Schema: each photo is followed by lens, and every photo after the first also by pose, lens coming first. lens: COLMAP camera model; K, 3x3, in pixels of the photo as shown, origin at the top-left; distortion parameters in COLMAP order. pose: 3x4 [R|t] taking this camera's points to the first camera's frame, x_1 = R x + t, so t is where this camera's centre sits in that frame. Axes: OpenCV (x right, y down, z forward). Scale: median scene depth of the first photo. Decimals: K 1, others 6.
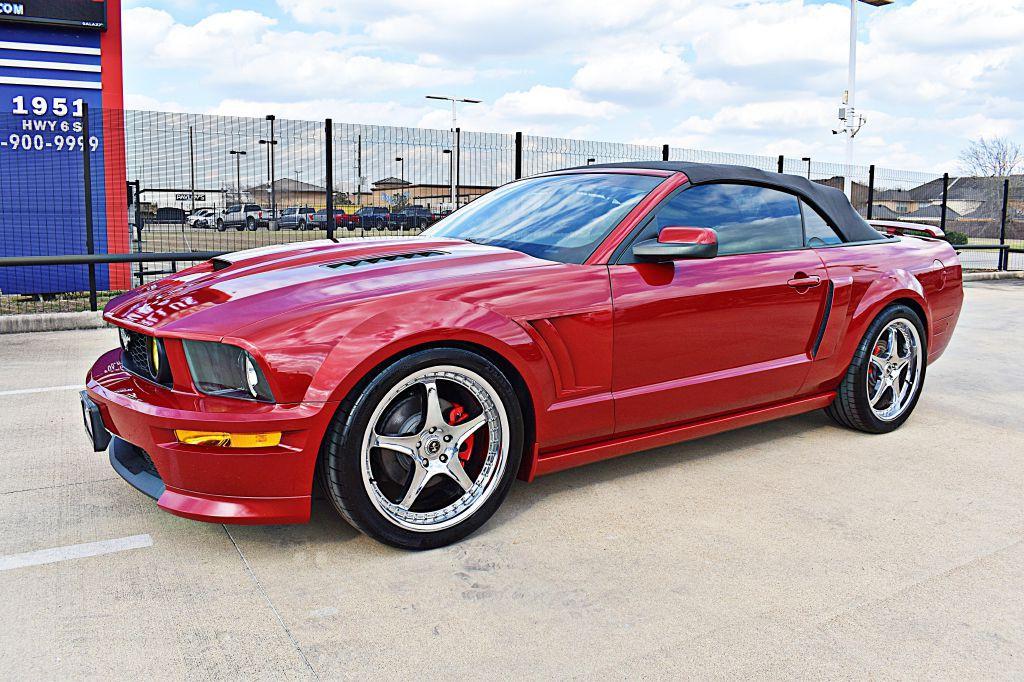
lens RADIAL K [[795.8, 0, 507.7], [0, 795.8, 337.6], [0, 0, 1]] dist [-0.099242, 0.018249]
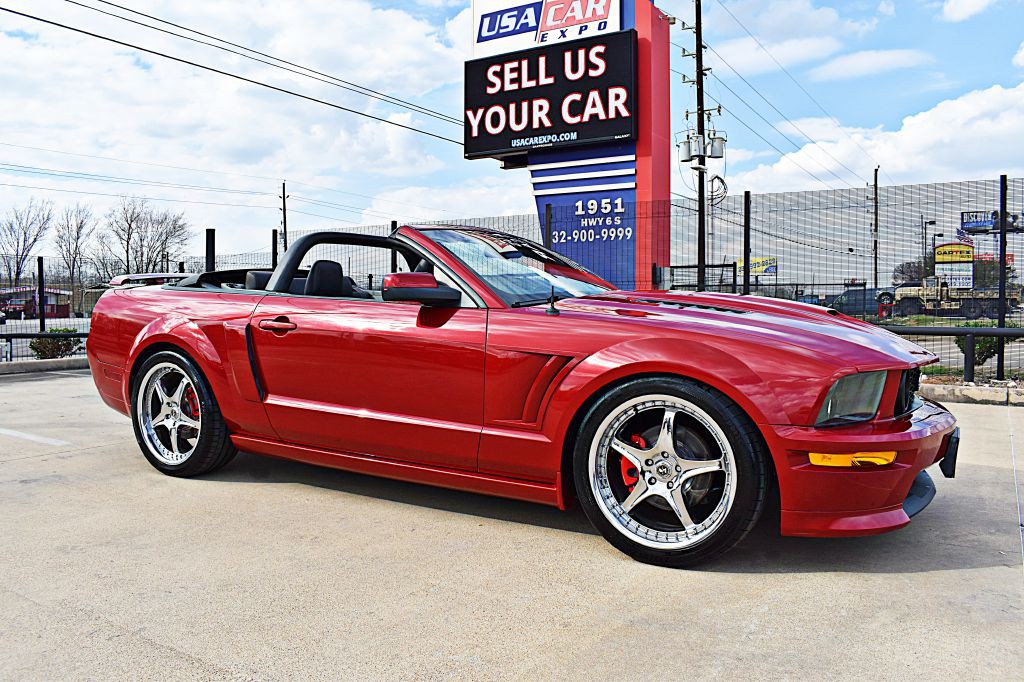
lens RADIAL K [[795.8, 0, 507.7], [0, 795.8, 337.6], [0, 0, 1]] dist [-0.099242, 0.018249]
pose [[0.448778, 0.026792, -0.893241, 0.287712], [-0.128964, 0.991029, -0.035069, -0.013347], [0.884289, 0.130934, 0.448207, 0.176400]]
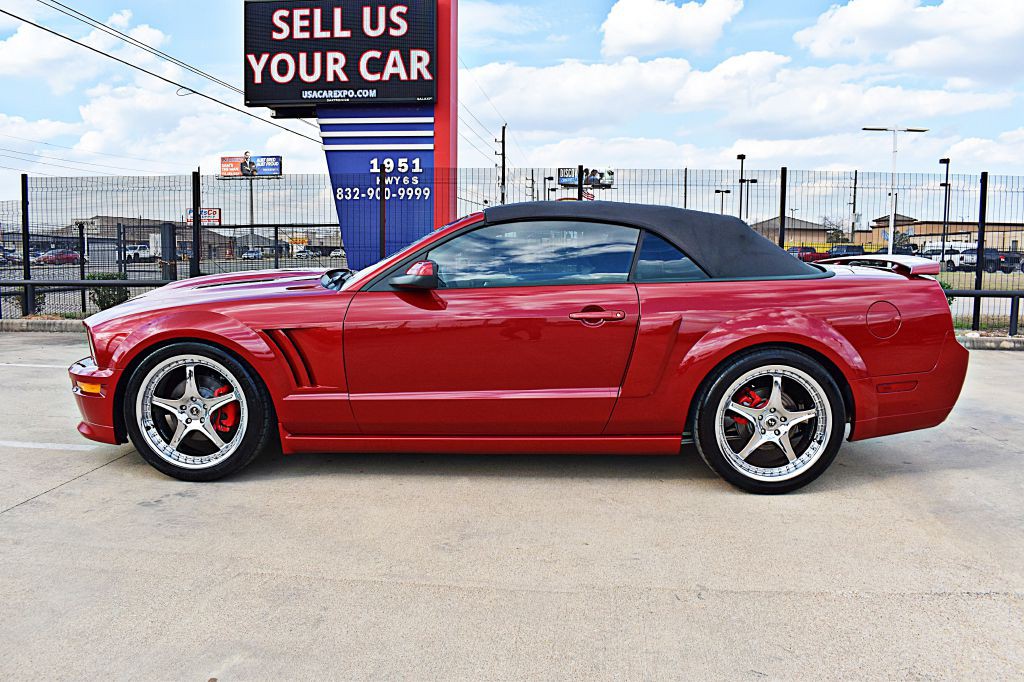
lens RADIAL K [[796.9, 0, 508.6], [0, 796.9, 339.4], [0, 0, 1]] dist [-0.092498, 0.009712]
pose [[0.813211, 0.061269, -0.578735, 0.195172], [-0.087107, 0.996055, -0.016949, -0.003137], [0.575413, 0.064195, 0.815339, 0.024085]]
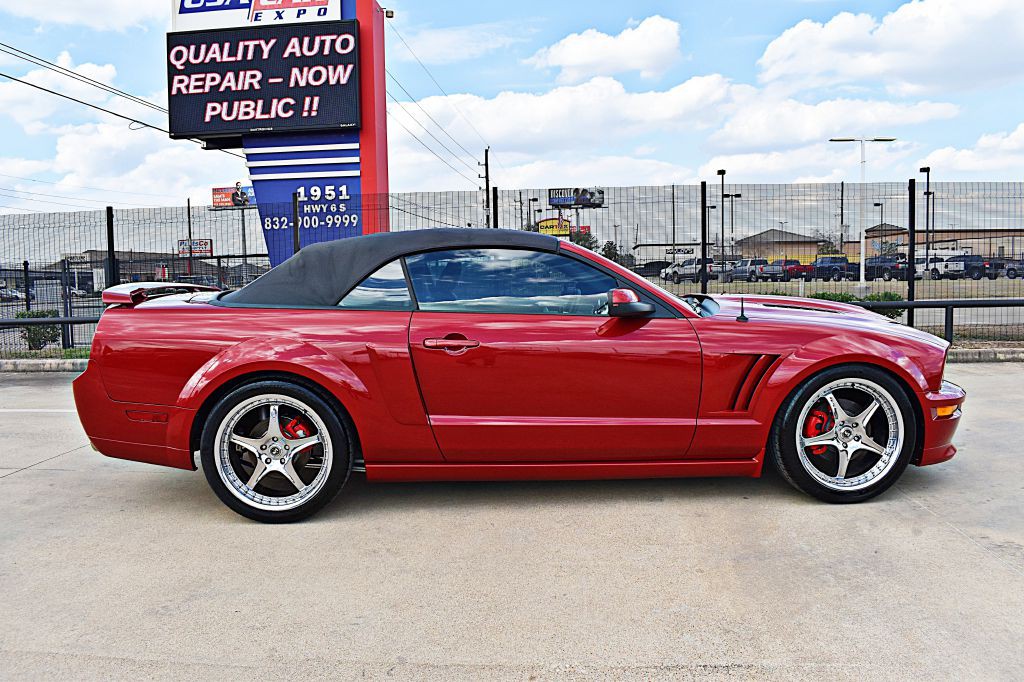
lens RADIAL K [[795.8, 0, 507.7], [0, 795.8, 337.6], [0, 0, 1]] dist [-0.099242, 0.018249]
pose [[0.813811, 0.019510, -0.580802, 0.235845], [-0.056708, 0.997332, -0.045958, -0.012077], [0.578357, 0.070337, 0.812746, 0.074619]]
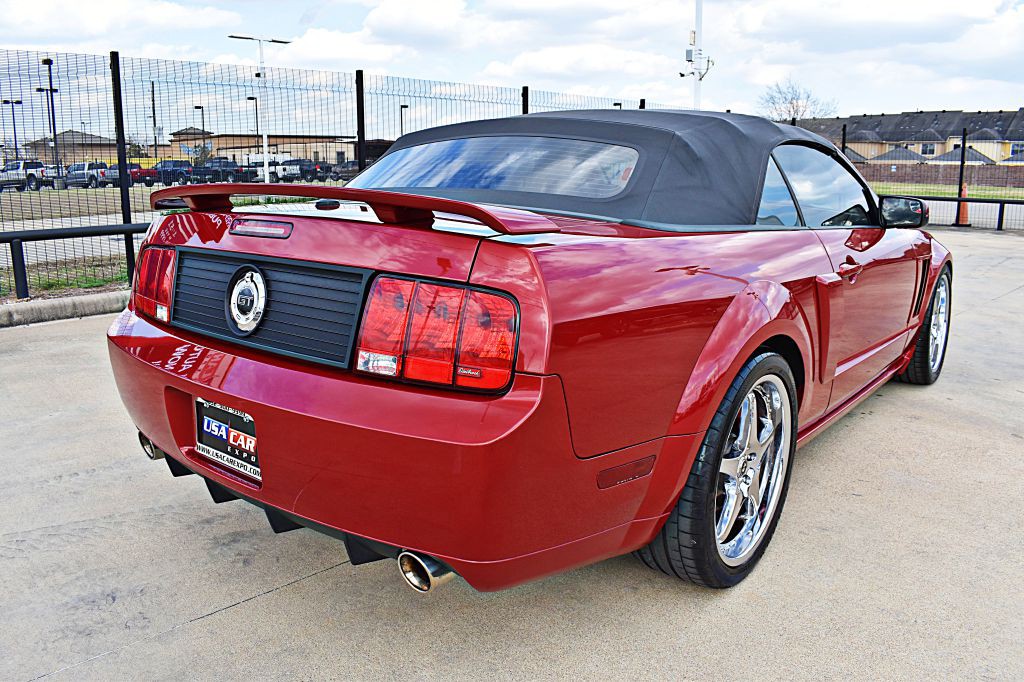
lens RADIAL K [[793.2, 0, 510.2], [0, 793.2, 334.3], [0, 0, 1]] dist [-0.102455, 0.018654]
pose [[0.972080, -0.060373, 0.226752, -0.021712], [0.046351, 0.996698, 0.066665, -0.020620], [-0.230028, -0.054294, 0.971668, 0.099667]]
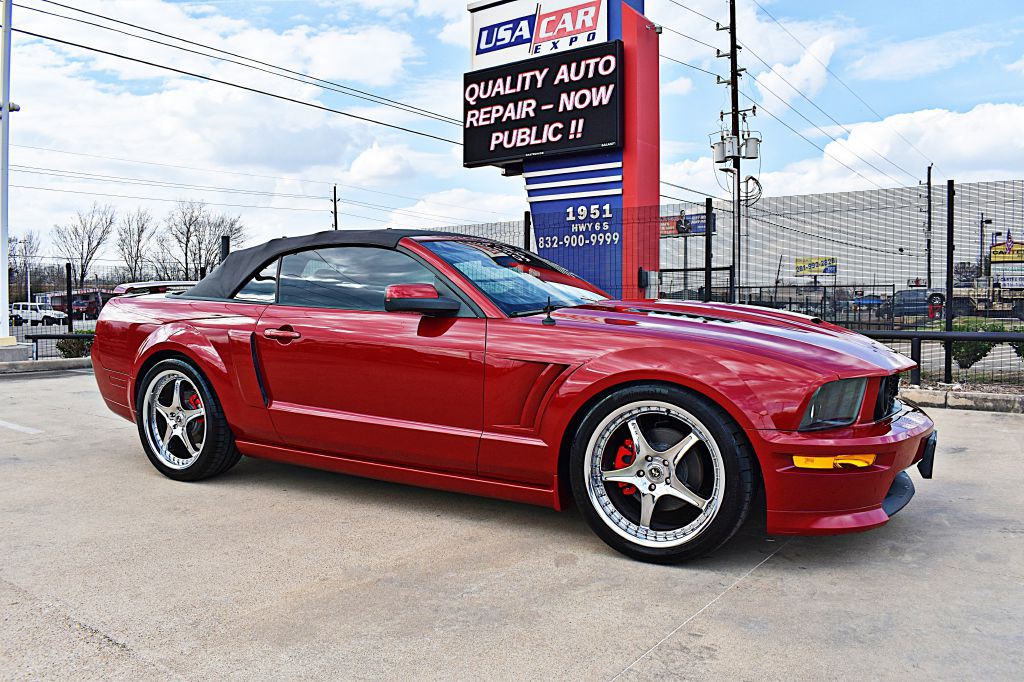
lens RADIAL K [[795.8, 0, 507.7], [0, 795.8, 337.6], [0, 0, 1]] dist [-0.099242, 0.018249]
pose [[0.382809, 0.027063, -0.923431, 0.340369], [-0.133413, 0.990712, -0.026272, -0.021777], [0.914143, 0.133254, 0.382864, 0.220553]]
